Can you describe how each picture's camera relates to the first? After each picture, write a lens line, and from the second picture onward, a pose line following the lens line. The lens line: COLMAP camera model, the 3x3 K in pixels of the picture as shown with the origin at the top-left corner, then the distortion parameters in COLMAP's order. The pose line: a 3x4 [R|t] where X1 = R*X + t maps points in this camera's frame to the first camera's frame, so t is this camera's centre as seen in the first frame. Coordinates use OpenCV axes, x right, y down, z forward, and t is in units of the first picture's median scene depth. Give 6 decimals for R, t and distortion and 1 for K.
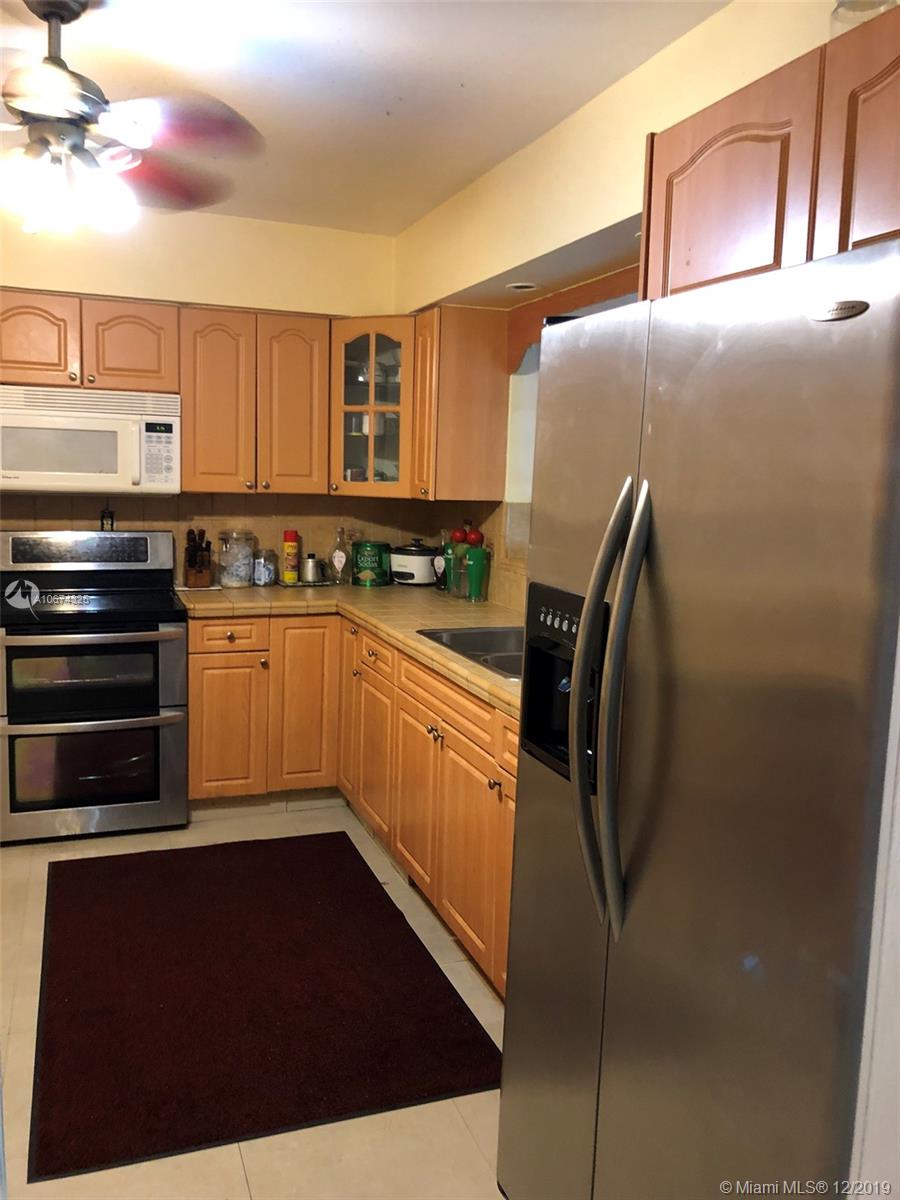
lens RADIAL K [[990.6, 0, 450.2], [0, 990.6, 585.3], [0, 0, 1]] dist [0.037886, -0.037407]
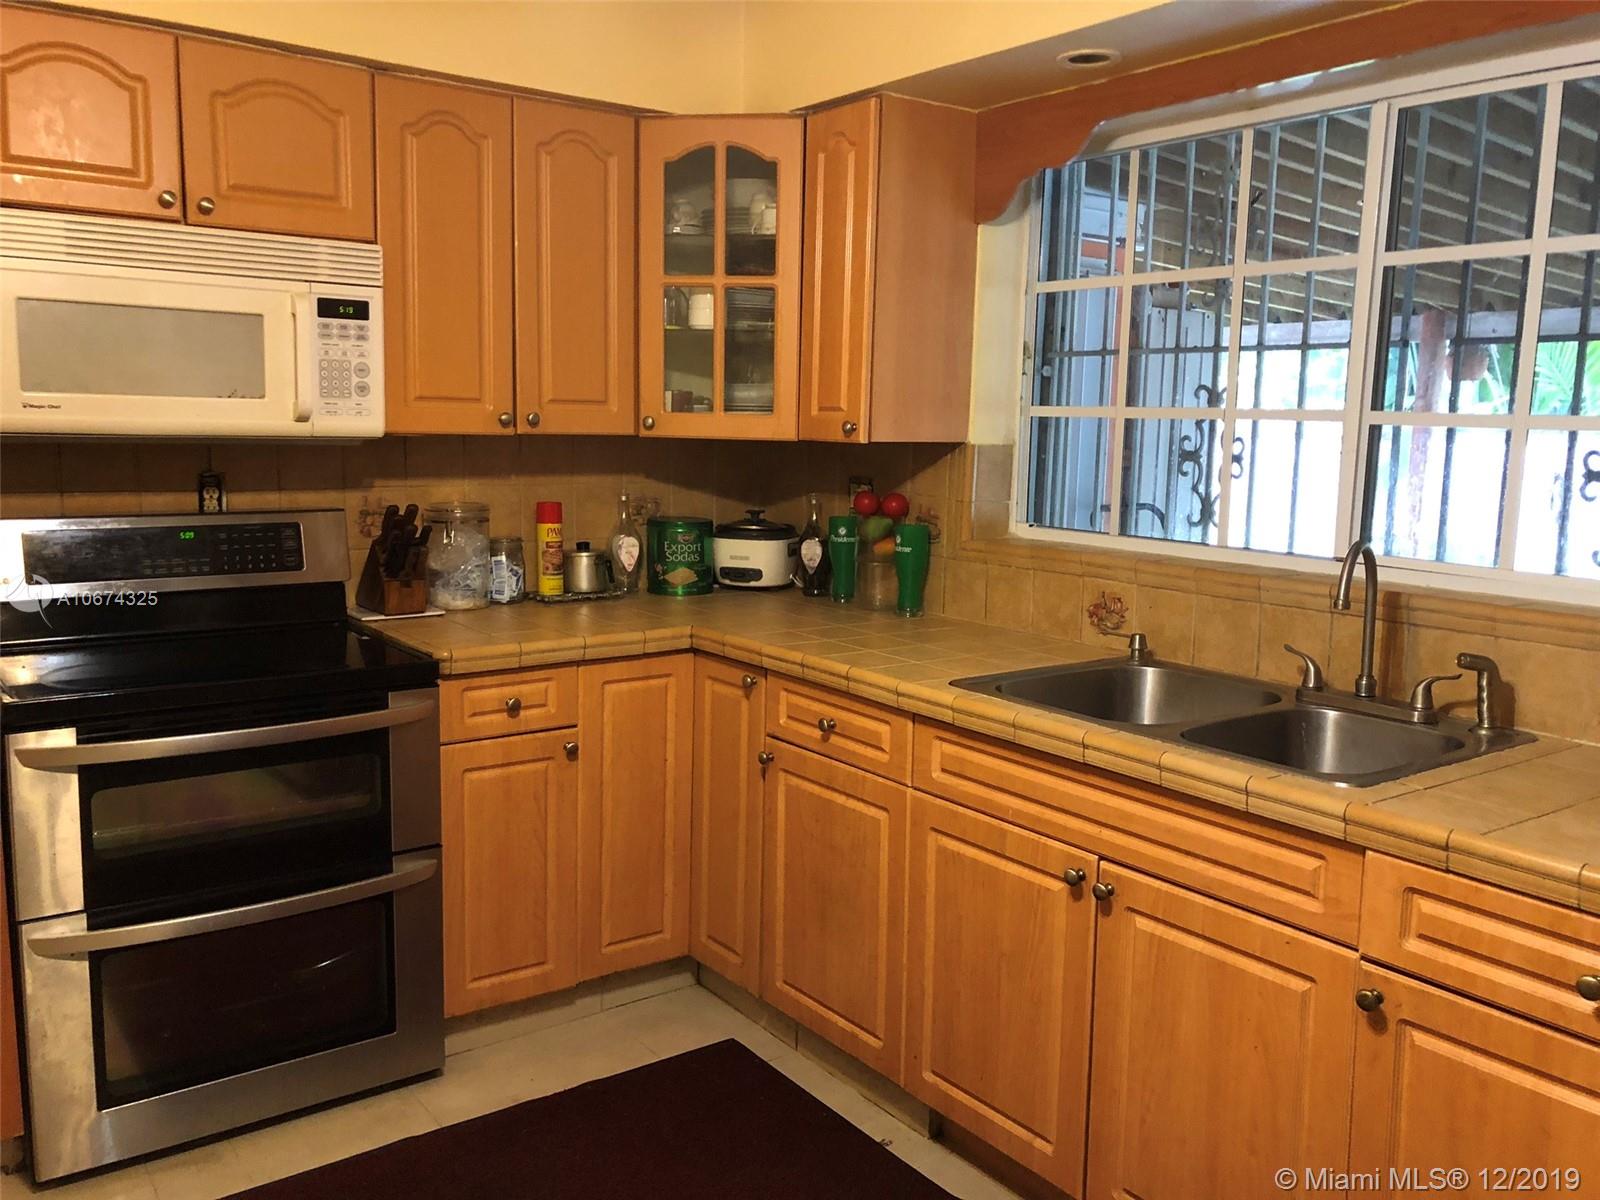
lens RADIAL K [[1320.8, 0, 806.2], [0, 1320.8, 600.8], [0, 0, 1]] dist [0.037886, -0.037407]
pose [[0.961205, -0.046510, 0.271885, -0.253396], [0.037869, 0.998599, 0.036947, -0.024240], [-0.273222, -0.025218, 0.961620, 0.271308]]
